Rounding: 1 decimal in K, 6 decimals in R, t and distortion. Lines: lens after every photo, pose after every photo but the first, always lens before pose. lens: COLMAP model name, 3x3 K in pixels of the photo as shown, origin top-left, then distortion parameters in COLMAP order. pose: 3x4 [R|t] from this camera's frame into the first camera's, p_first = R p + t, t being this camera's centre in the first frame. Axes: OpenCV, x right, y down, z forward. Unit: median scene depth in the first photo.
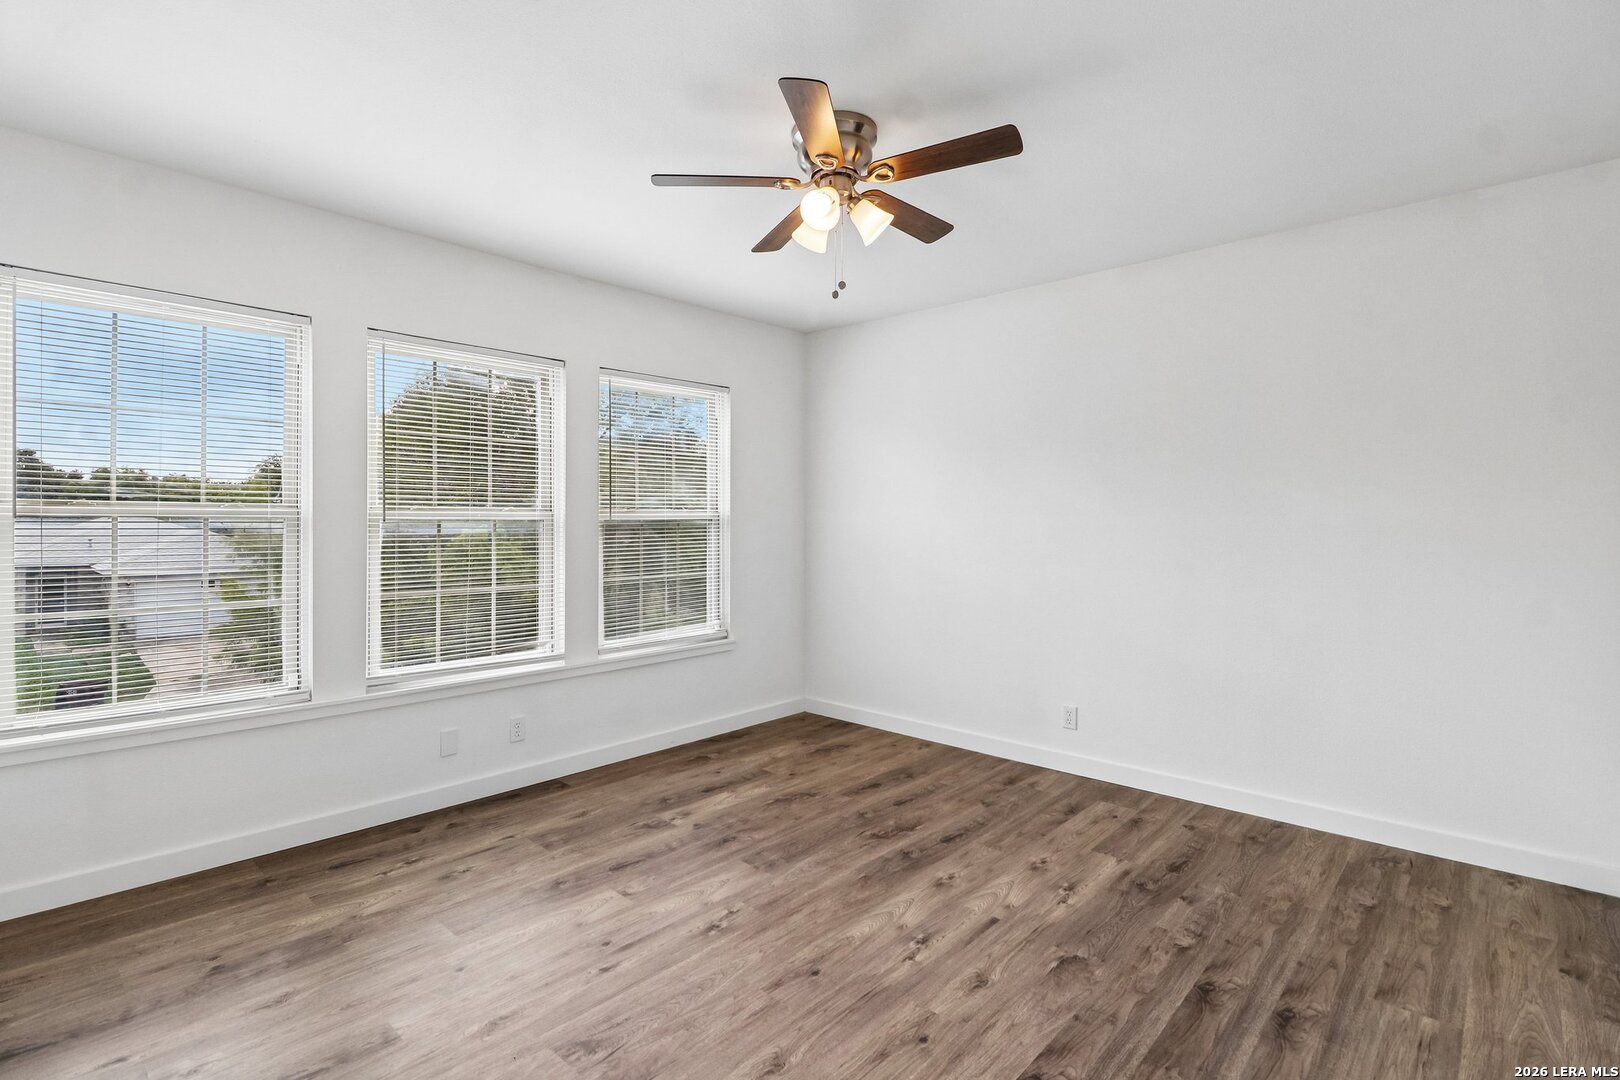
lens RADIAL K [[749.4, 0, 805.3], [0, 749.4, 526.8], [0, 0, 1]] dist [-0.000102, -0.006814]
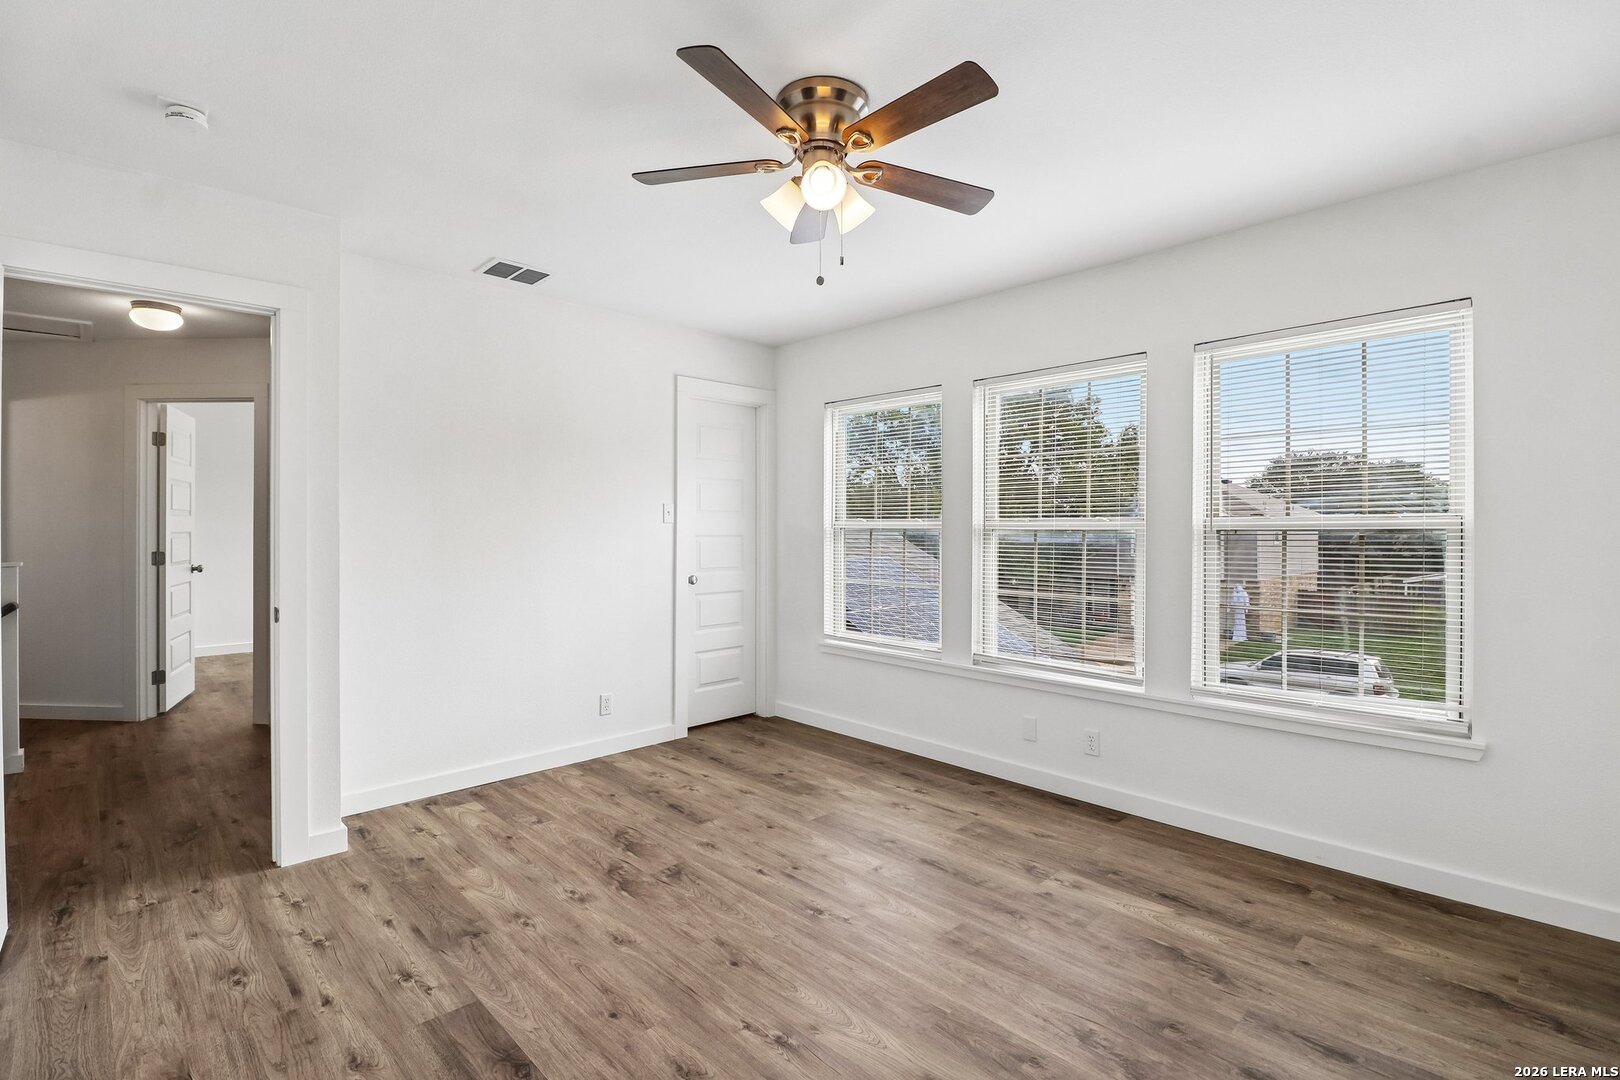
lens RADIAL K [[749.4, 0, 805.3], [0, 749.4, 526.8], [0, 0, 1]] dist [-0.000102, -0.006814]
pose [[-0.043486, -0.004070, -0.999046, 0.725996], [-0.010406, 0.999939, -0.003620, -0.006817], [0.999000, 0.010239, -0.043526, 0.783858]]
